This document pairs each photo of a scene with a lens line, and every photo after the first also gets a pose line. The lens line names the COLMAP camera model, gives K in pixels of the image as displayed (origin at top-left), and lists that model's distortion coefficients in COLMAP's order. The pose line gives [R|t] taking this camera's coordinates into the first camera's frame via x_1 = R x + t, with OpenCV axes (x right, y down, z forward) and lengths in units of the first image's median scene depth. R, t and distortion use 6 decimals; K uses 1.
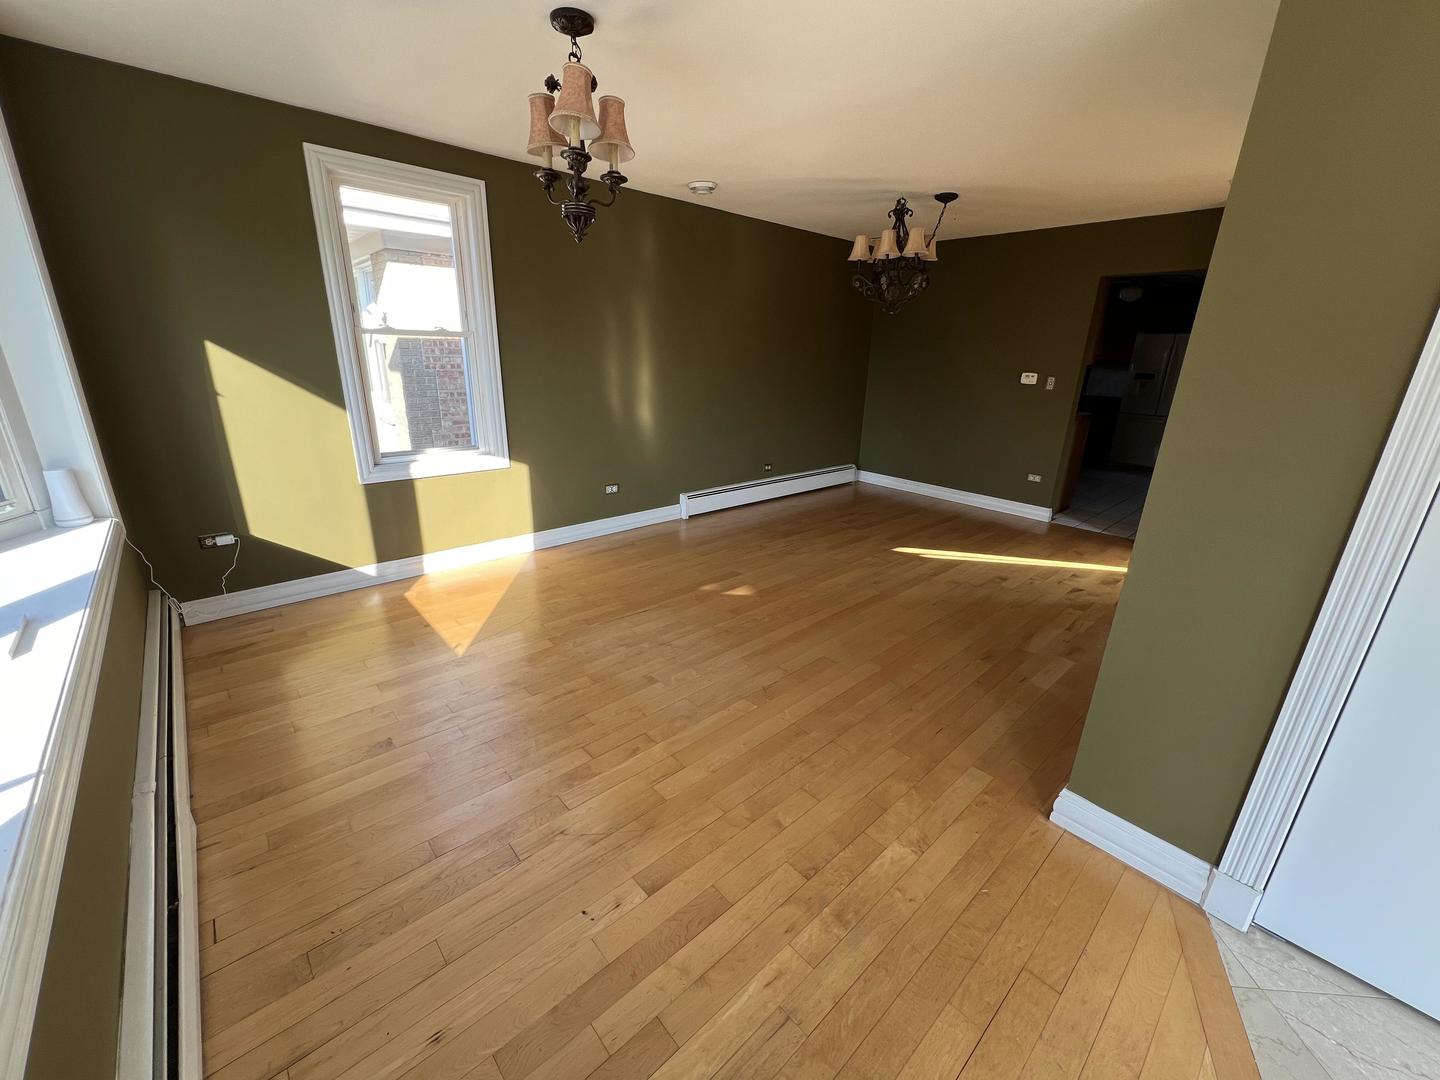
lens RADIAL K [[577.2, 0, 720.8], [0, 577.2, 536.5], [0, 0, 1]] dist [-0.006946, 0.001598]
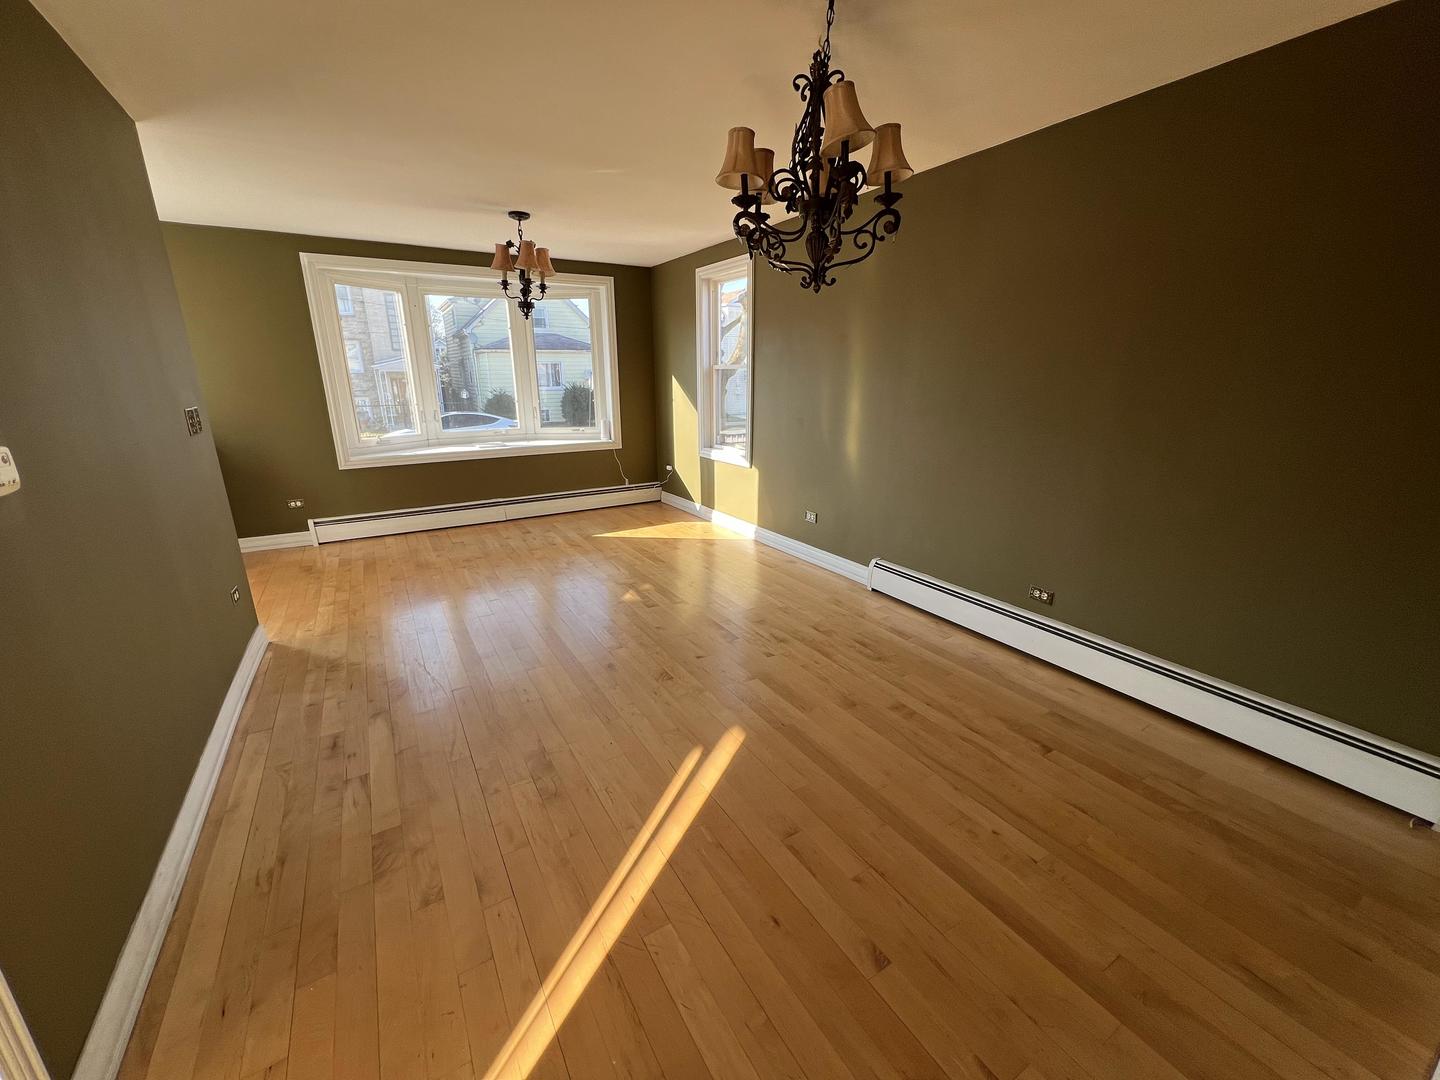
lens RADIAL K [[577.2, 0, 712.6], [0, 577.2, 535.7], [0, 0, 1]] dist [-0.006946, 0.001598]
pose [[-0.205394, 0.237022, -0.949544, 0.994118], [-0.308528, 0.905076, 0.292659, -0.366729], [0.928776, 0.353071, -0.112769, 1.239864]]
